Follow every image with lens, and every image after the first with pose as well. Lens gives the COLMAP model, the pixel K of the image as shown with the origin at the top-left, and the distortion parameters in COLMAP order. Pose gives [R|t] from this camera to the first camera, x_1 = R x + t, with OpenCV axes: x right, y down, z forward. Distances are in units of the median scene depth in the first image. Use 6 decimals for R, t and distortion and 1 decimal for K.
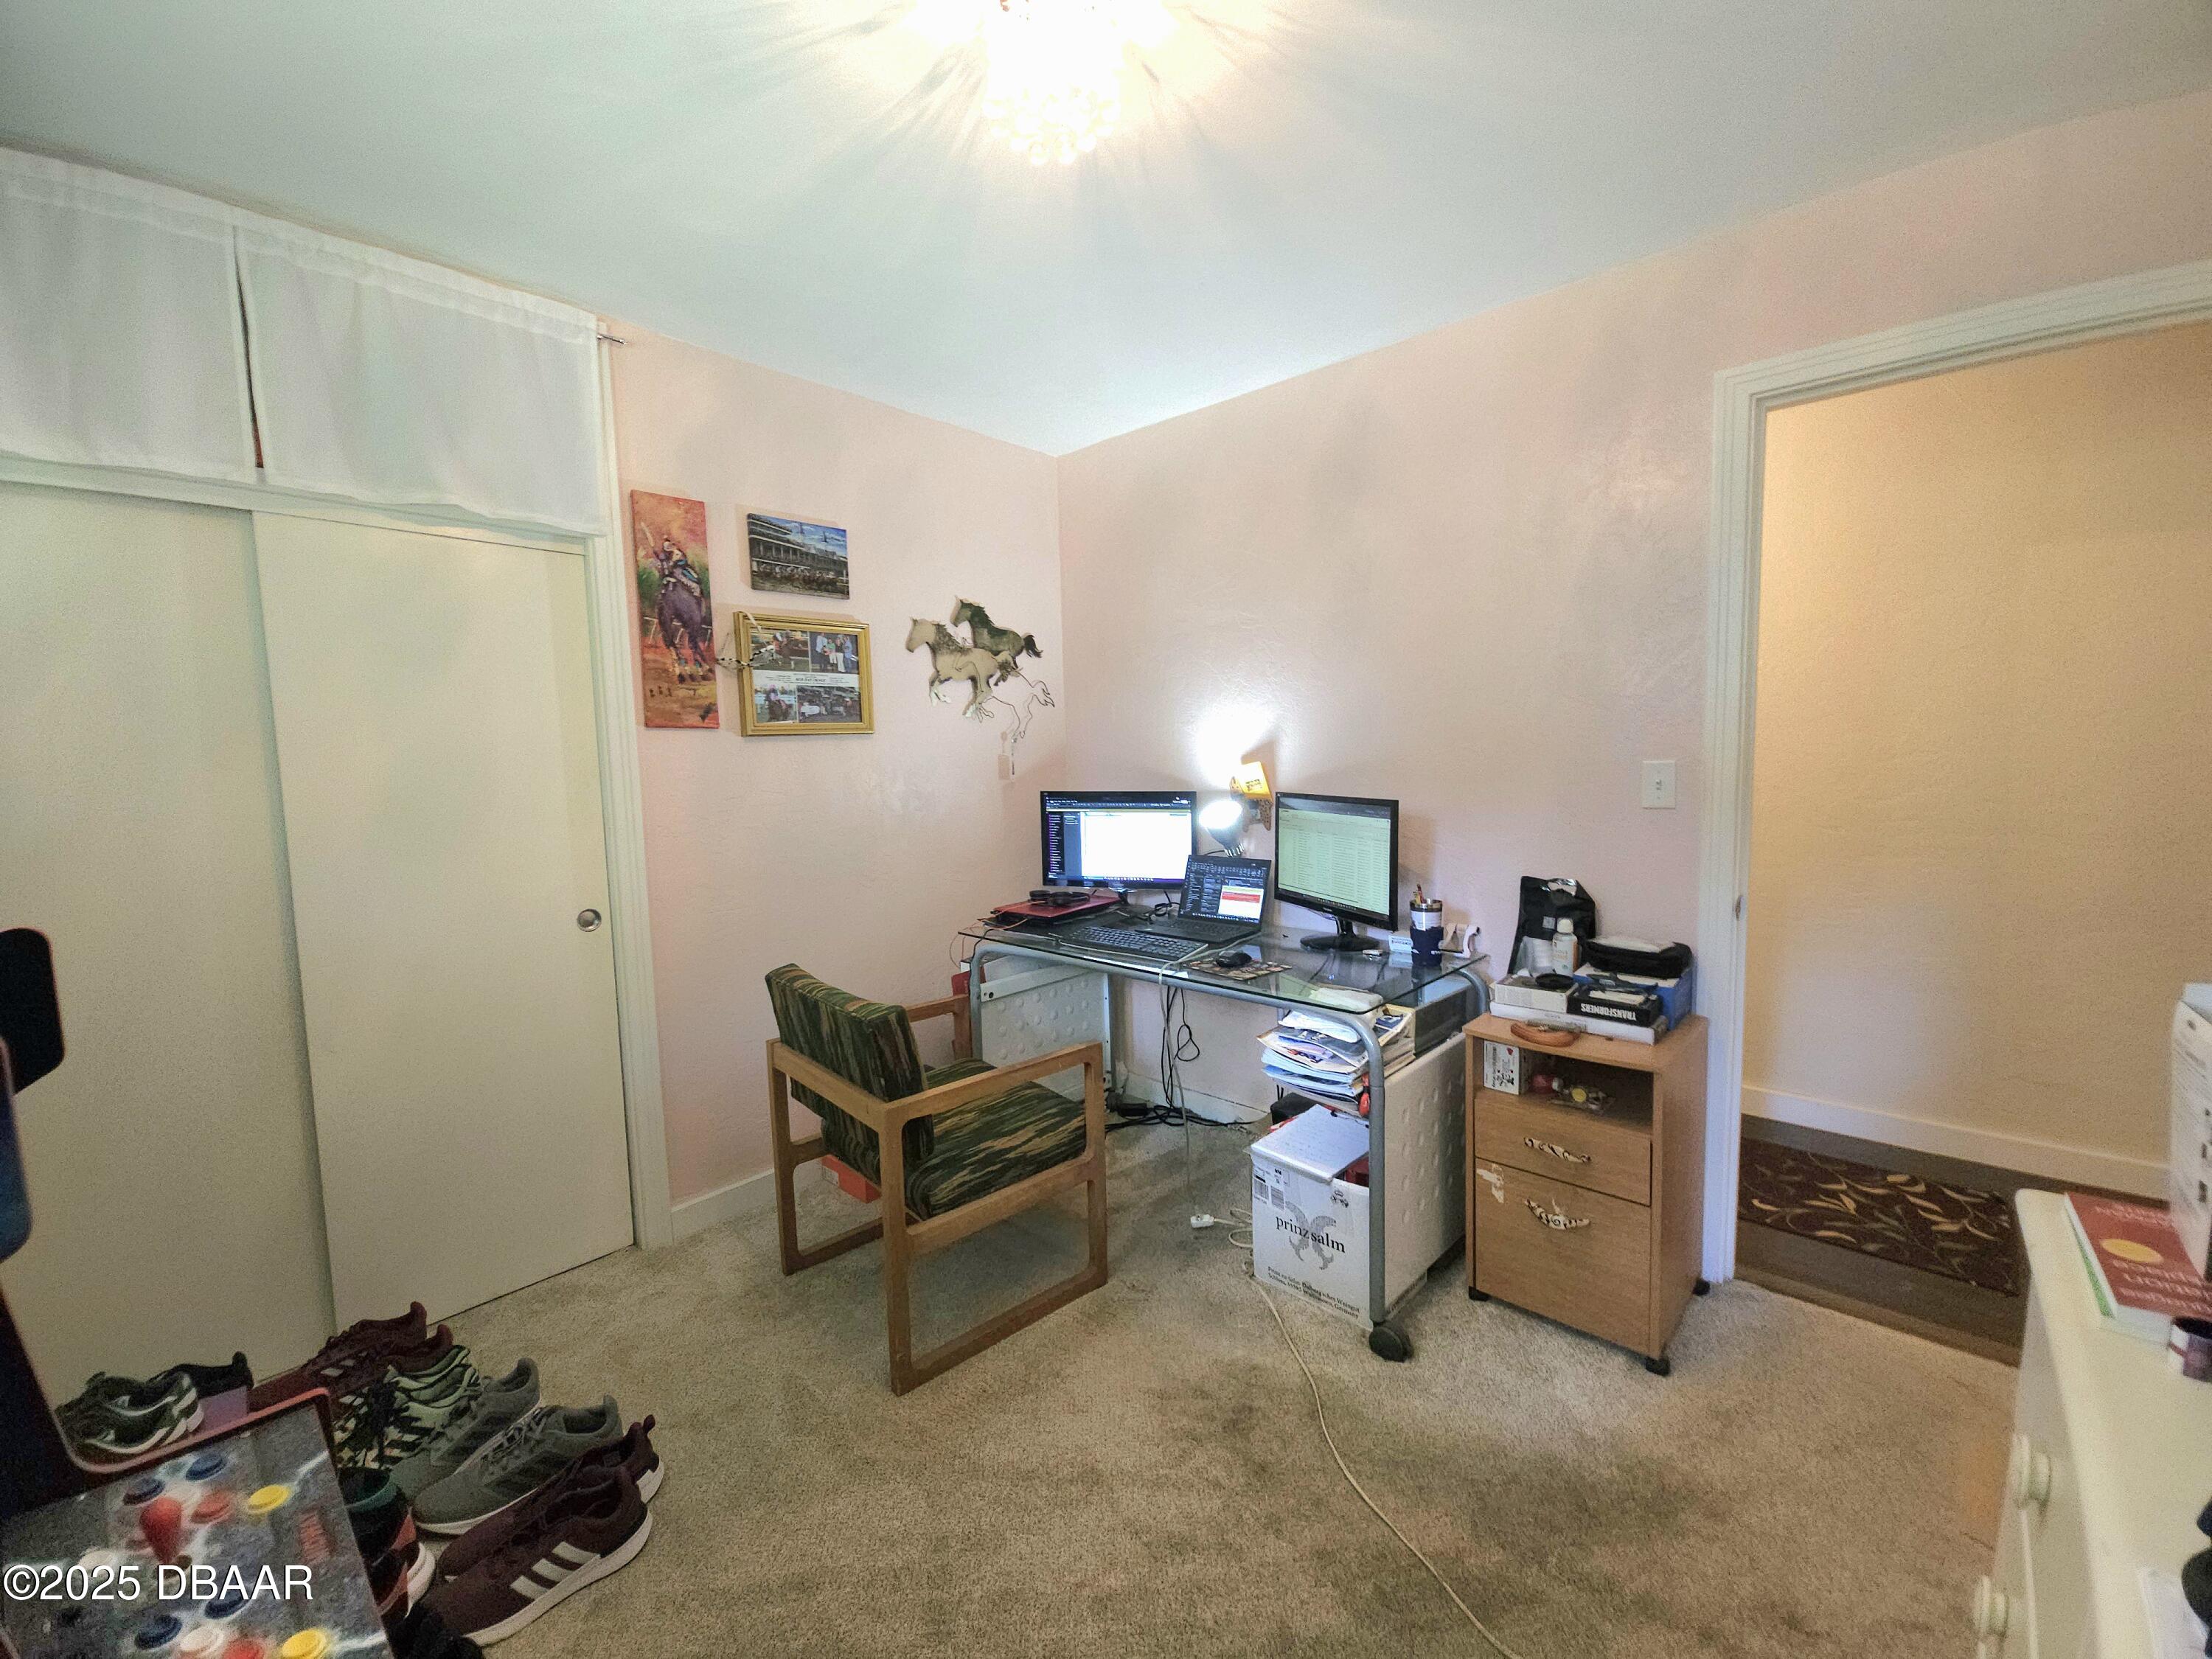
lens RADIAL K [[892.3, 0, 1106.0], [0, 892.3, 829.5], [0, 0, 1]] dist [-0.000403, -0.010449]
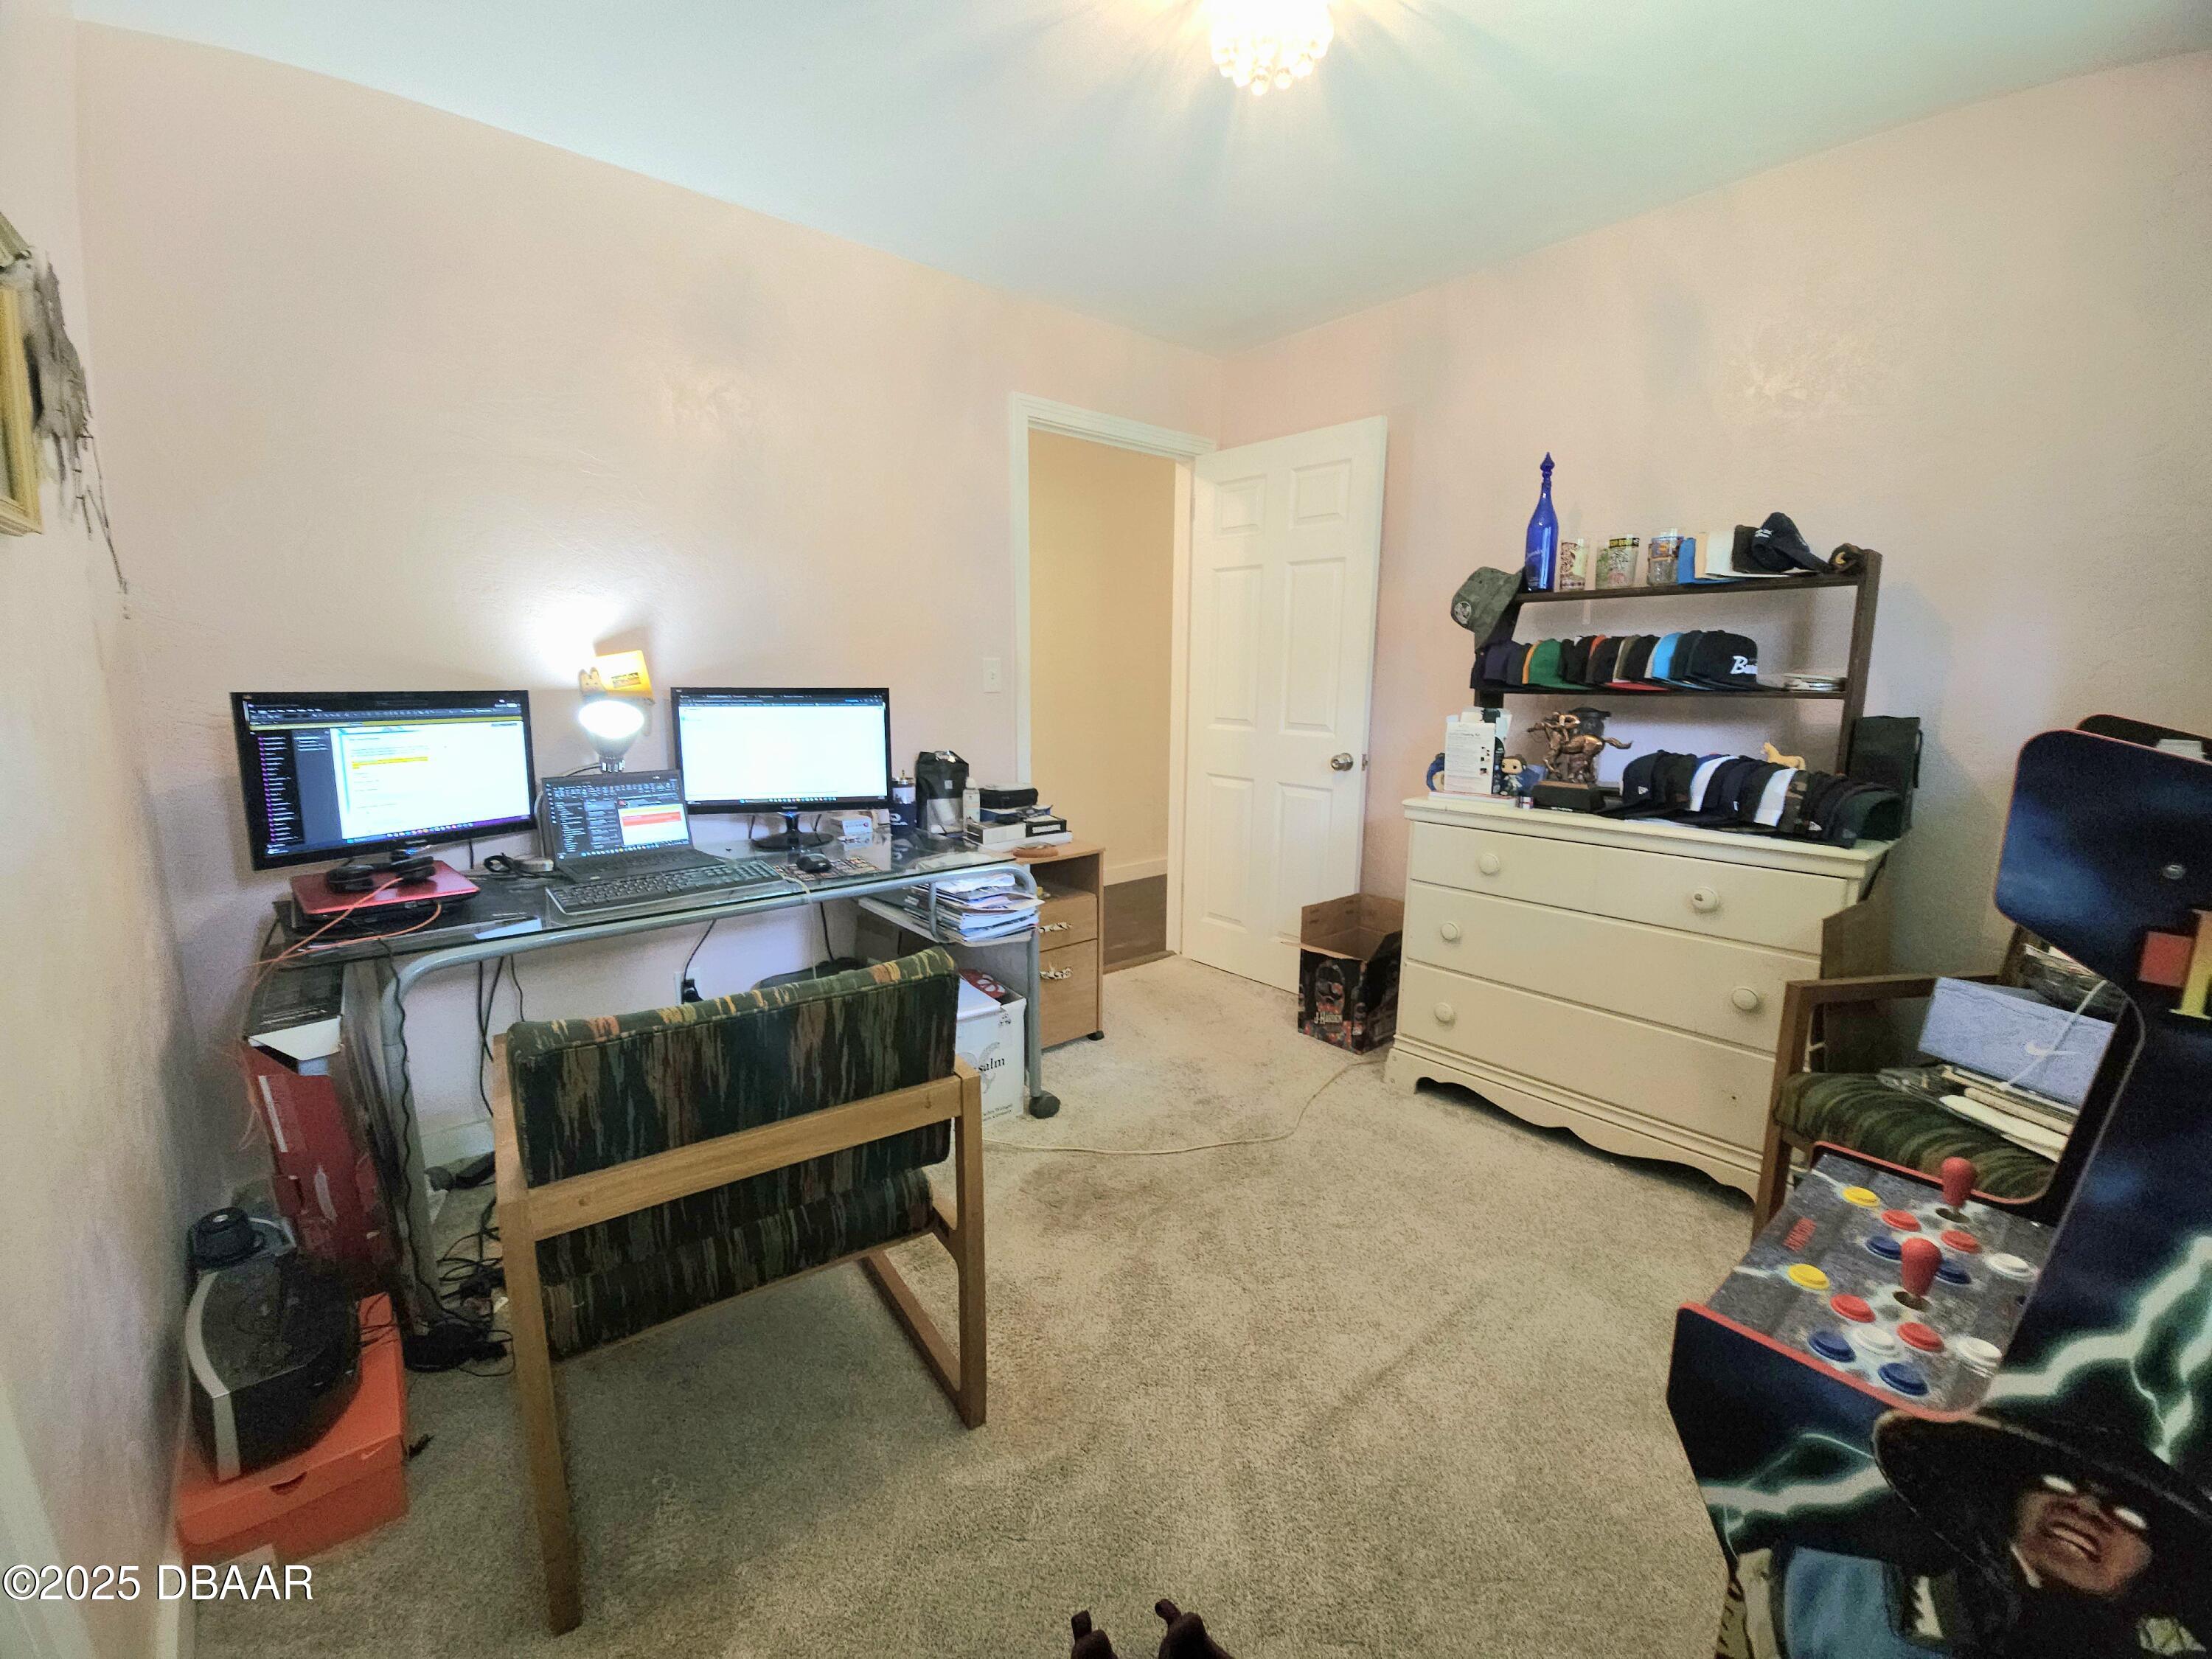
lens RADIAL K [[898.3, 0, 1102.0], [0, 898.3, 826.0], [0, 0, 1]] dist [0.009836, -0.007498]
pose [[0.136404, -0.141653, 0.980474, -0.573061], [0.085921, 0.987686, 0.130742, 0.009756], [-0.986920, 0.066409, 0.146895, 0.457195]]
